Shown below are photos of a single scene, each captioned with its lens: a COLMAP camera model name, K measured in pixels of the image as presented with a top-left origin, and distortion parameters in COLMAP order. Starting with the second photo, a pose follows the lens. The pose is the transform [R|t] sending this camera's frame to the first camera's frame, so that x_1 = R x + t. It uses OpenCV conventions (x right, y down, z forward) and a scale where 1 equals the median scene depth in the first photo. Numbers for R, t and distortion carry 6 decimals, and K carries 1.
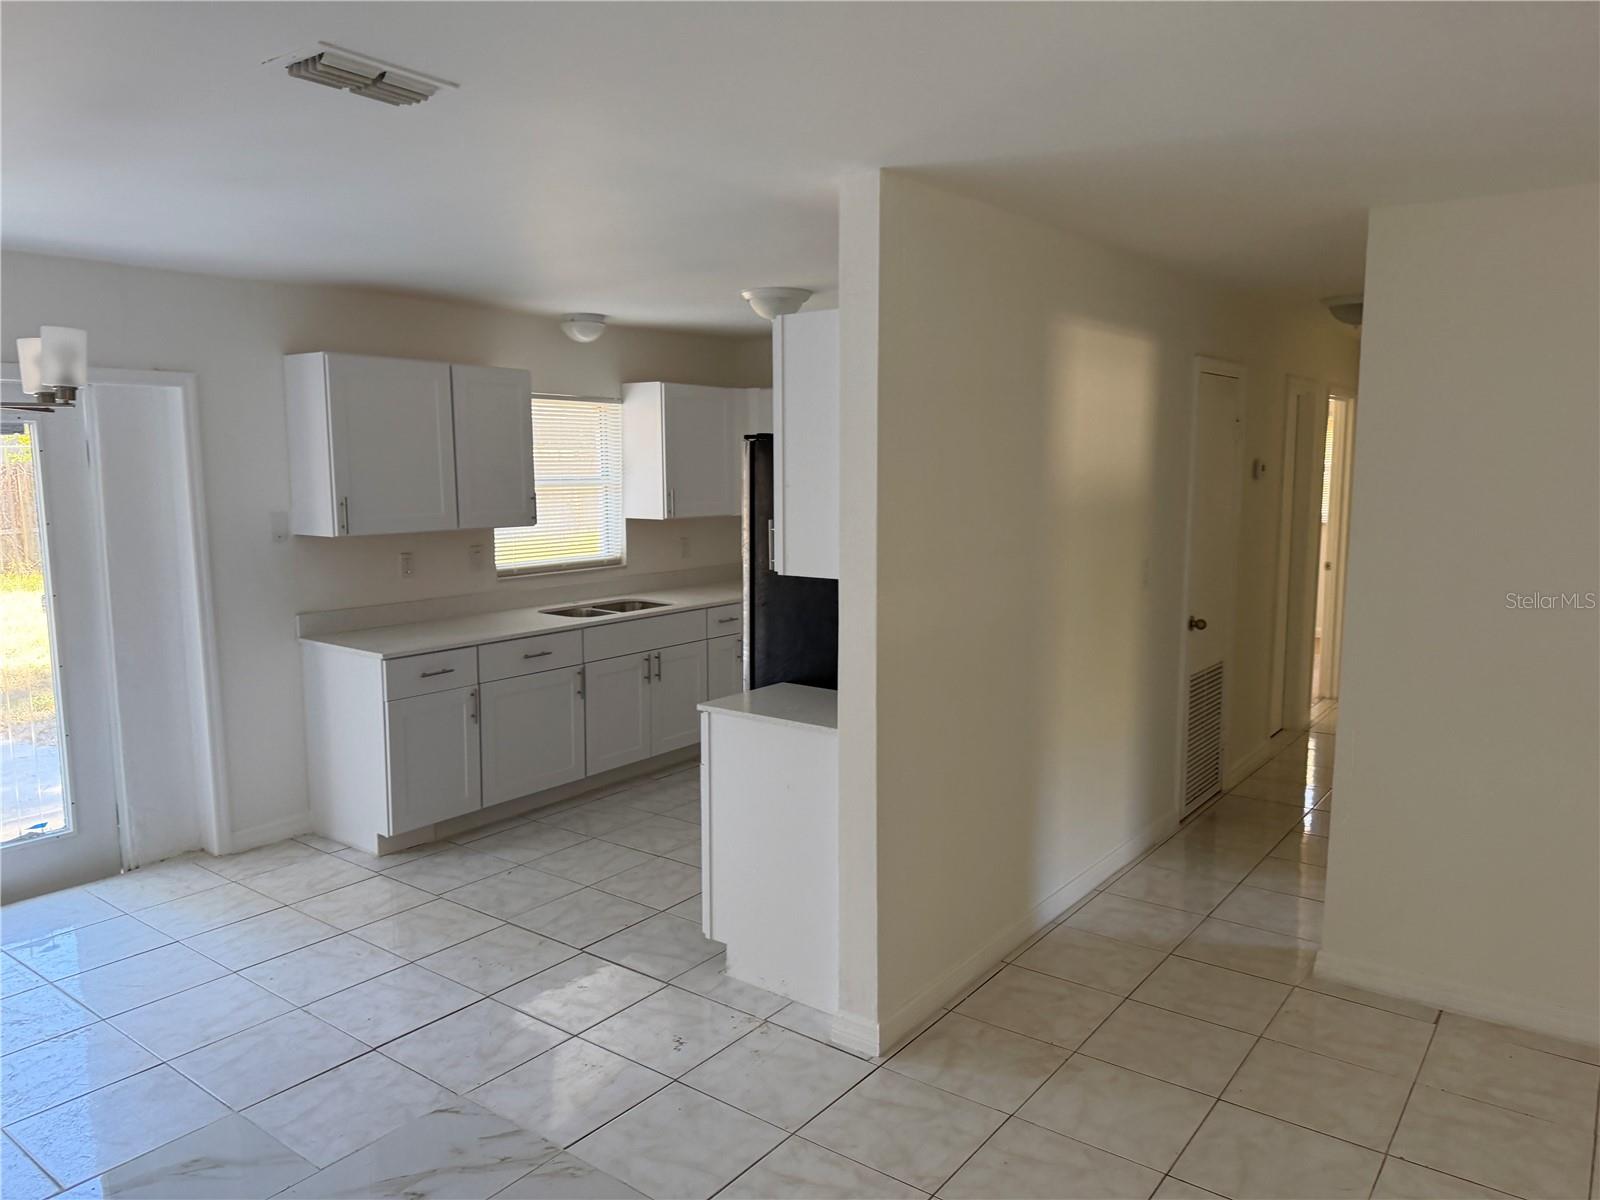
lens RADIAL K [[1135.5, 0, 800.0], [0, 1135.5, 600.0], [0, 0, 1]] dist [0.028707, -0.003651]
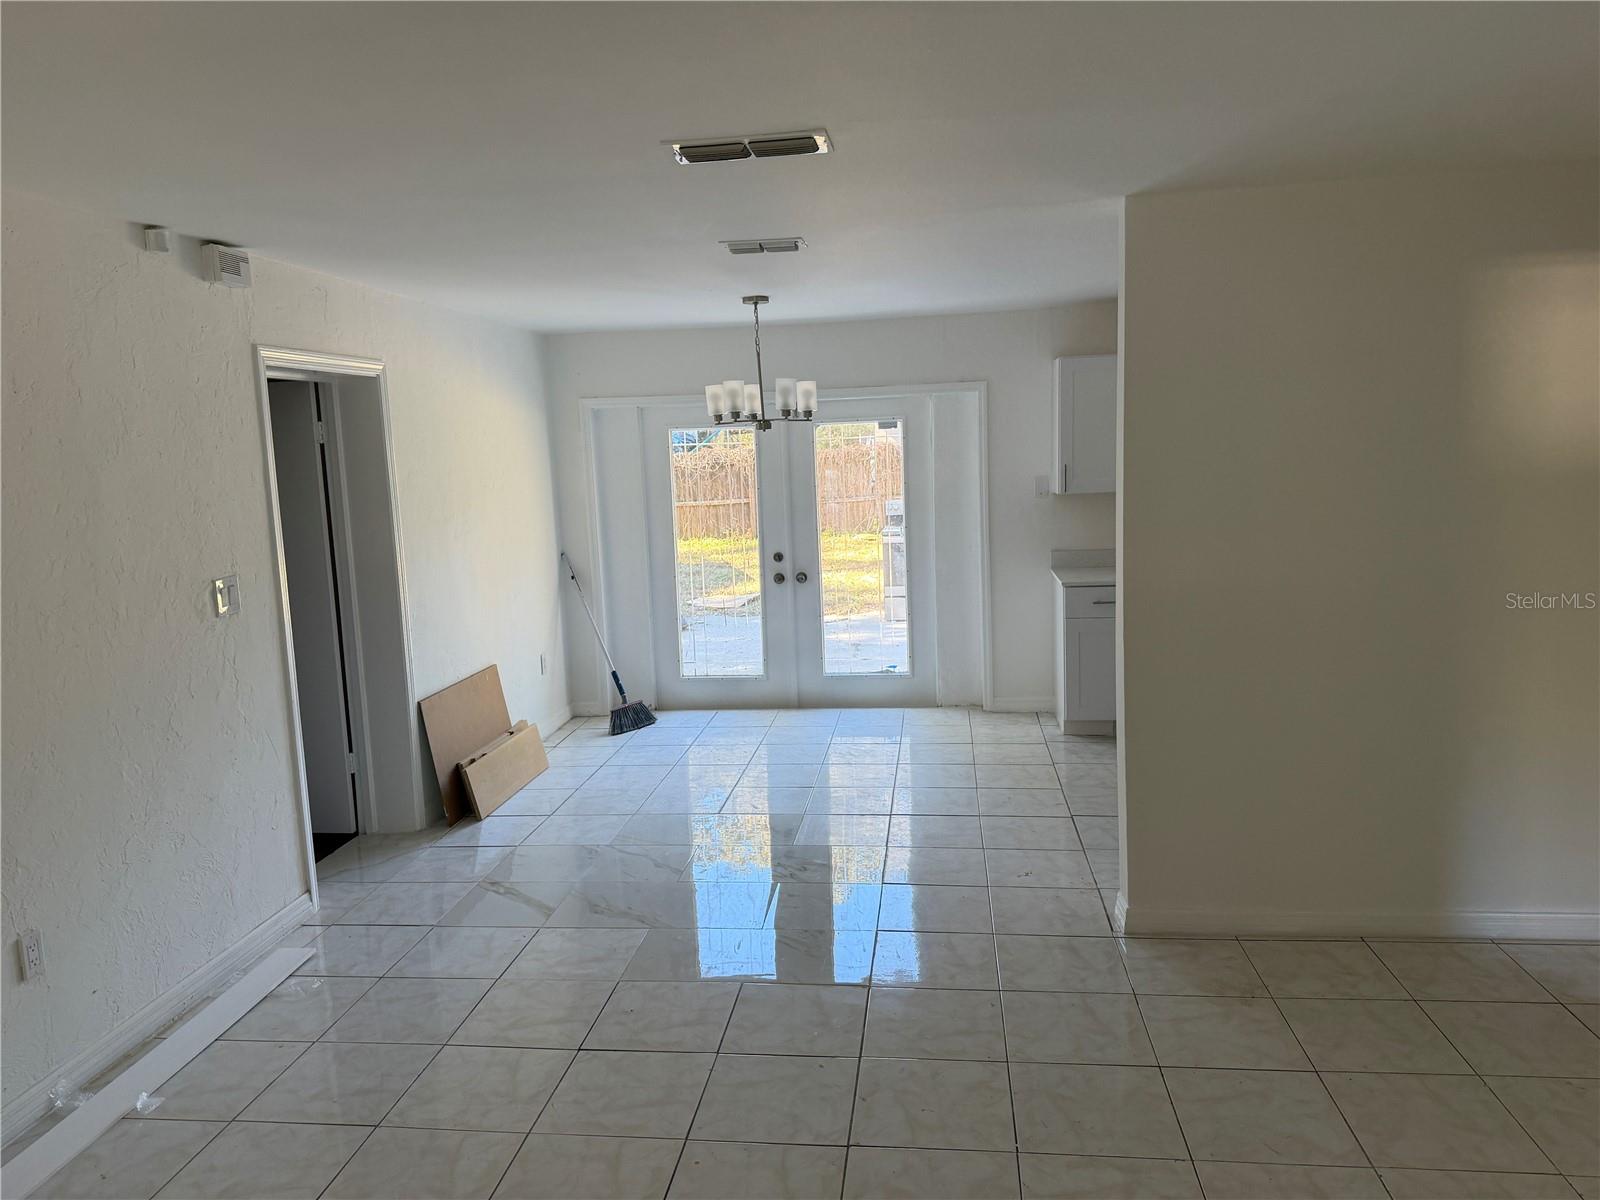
lens RADIAL K [[1135.5, 0, 800.0], [0, 1135.5, 600.0], [0, 0, 1]] dist [0.028707, -0.003651]
pose [[0.487870, 0.096447, -0.867572, 0.670135], [-0.069866, 0.995003, 0.071325, -0.005413], [0.870116, 0.025816, 0.492171, 0.080830]]
